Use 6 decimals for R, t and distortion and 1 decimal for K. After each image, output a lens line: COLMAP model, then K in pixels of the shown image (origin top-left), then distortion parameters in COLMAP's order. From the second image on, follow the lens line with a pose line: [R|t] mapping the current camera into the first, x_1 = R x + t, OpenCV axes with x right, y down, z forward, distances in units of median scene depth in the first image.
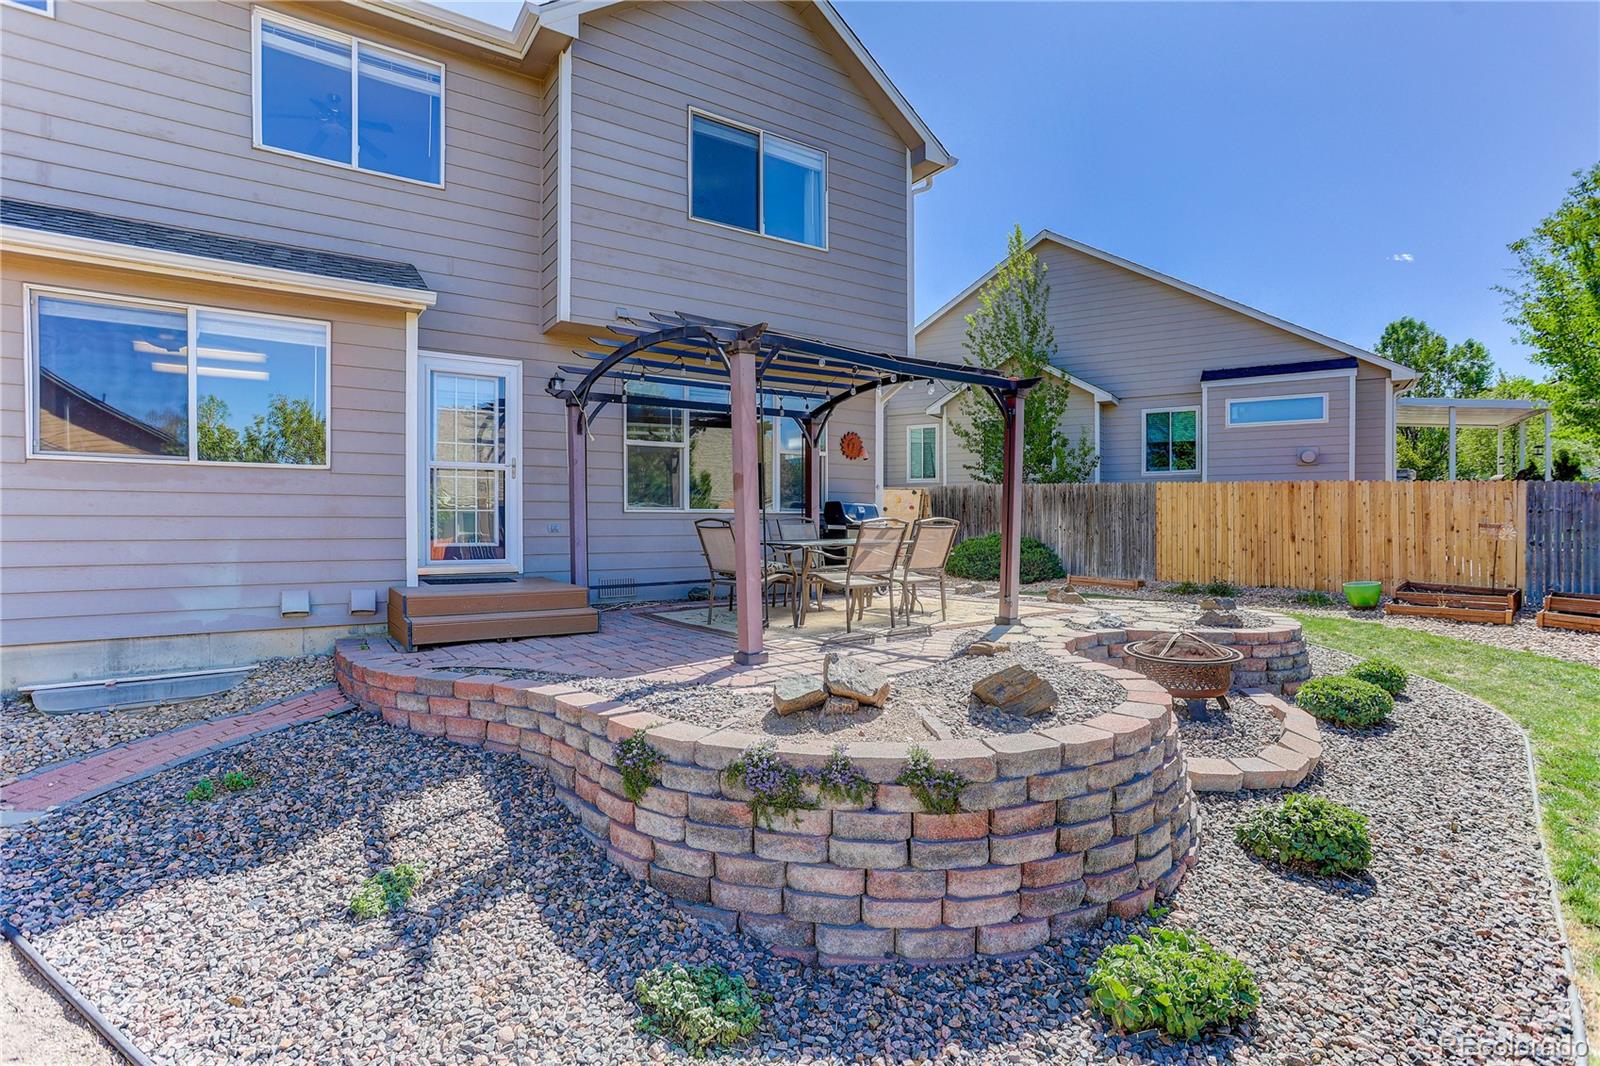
lens RADIAL K [[775.1, 0, 788.0], [0, 775.1, 530.5], [0, 0, 1]] dist [-0.055457, 0.035774]
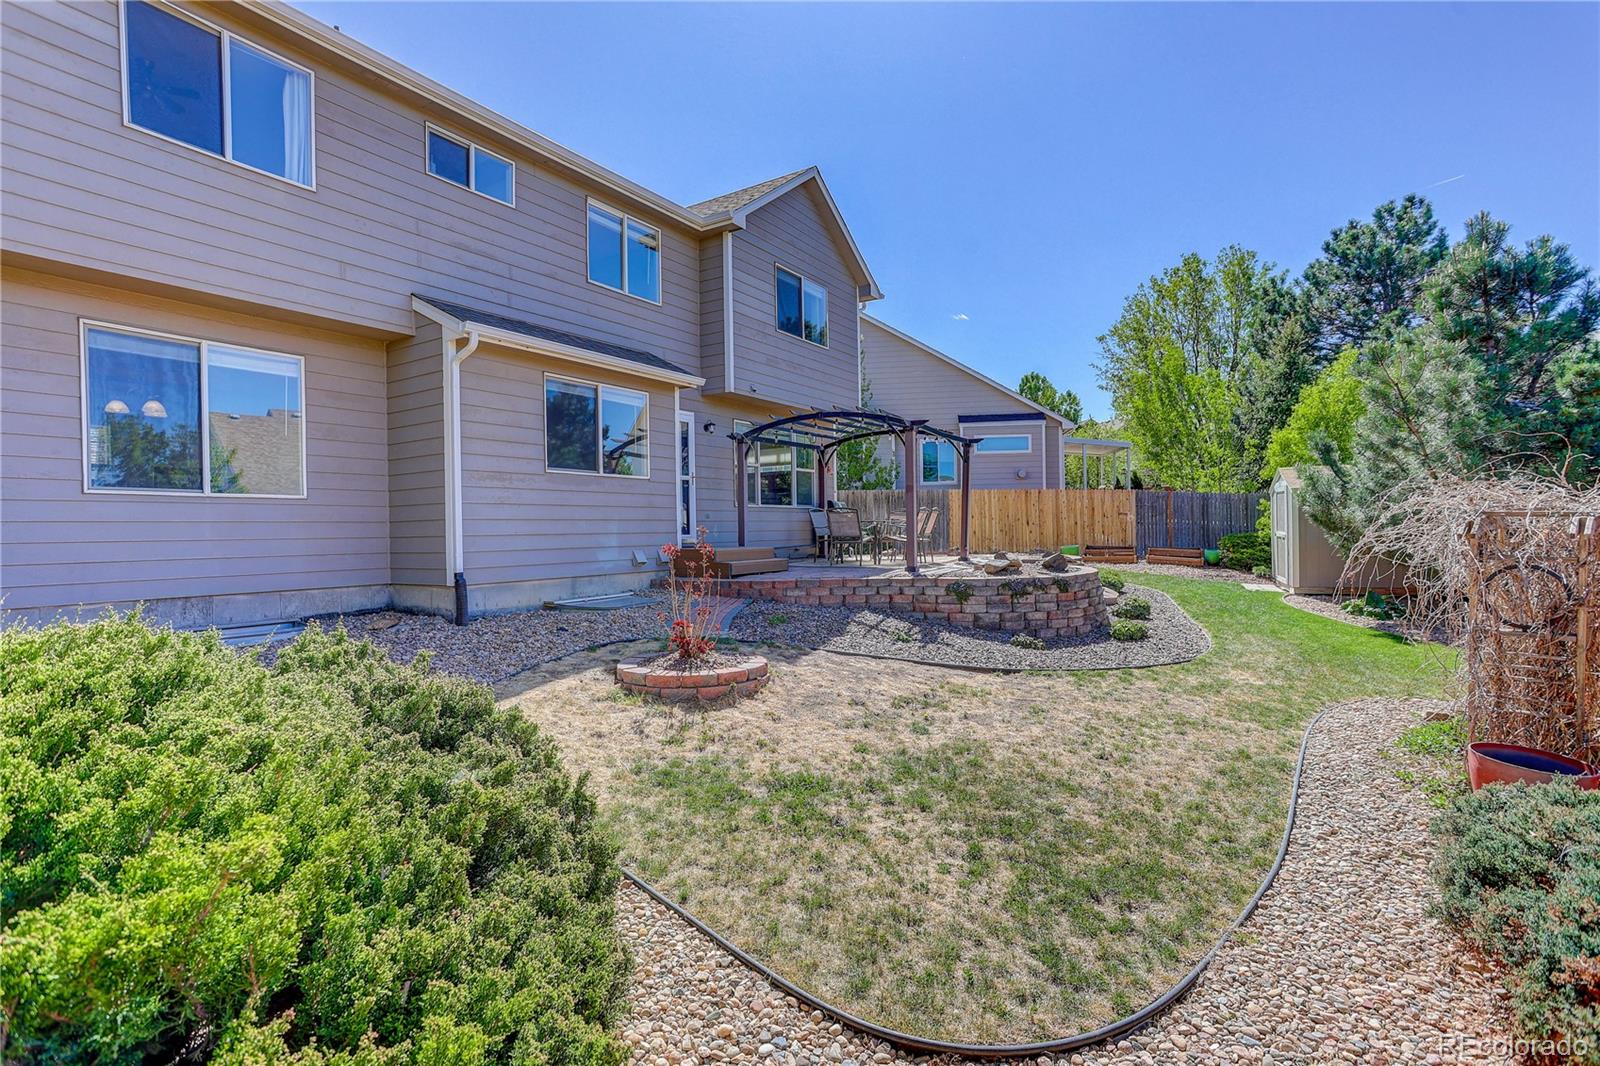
lens RADIAL K [[775.1, 0, 788.0], [0, 775.1, 530.5], [0, 0, 1]] dist [-0.055457, 0.035774]
pose [[0.917378, -0.013633, 0.397782, -0.761055], [0.015505, 0.999879, -0.001490, 0.031722], [-0.397714, 0.007534, 0.917479, -0.536675]]
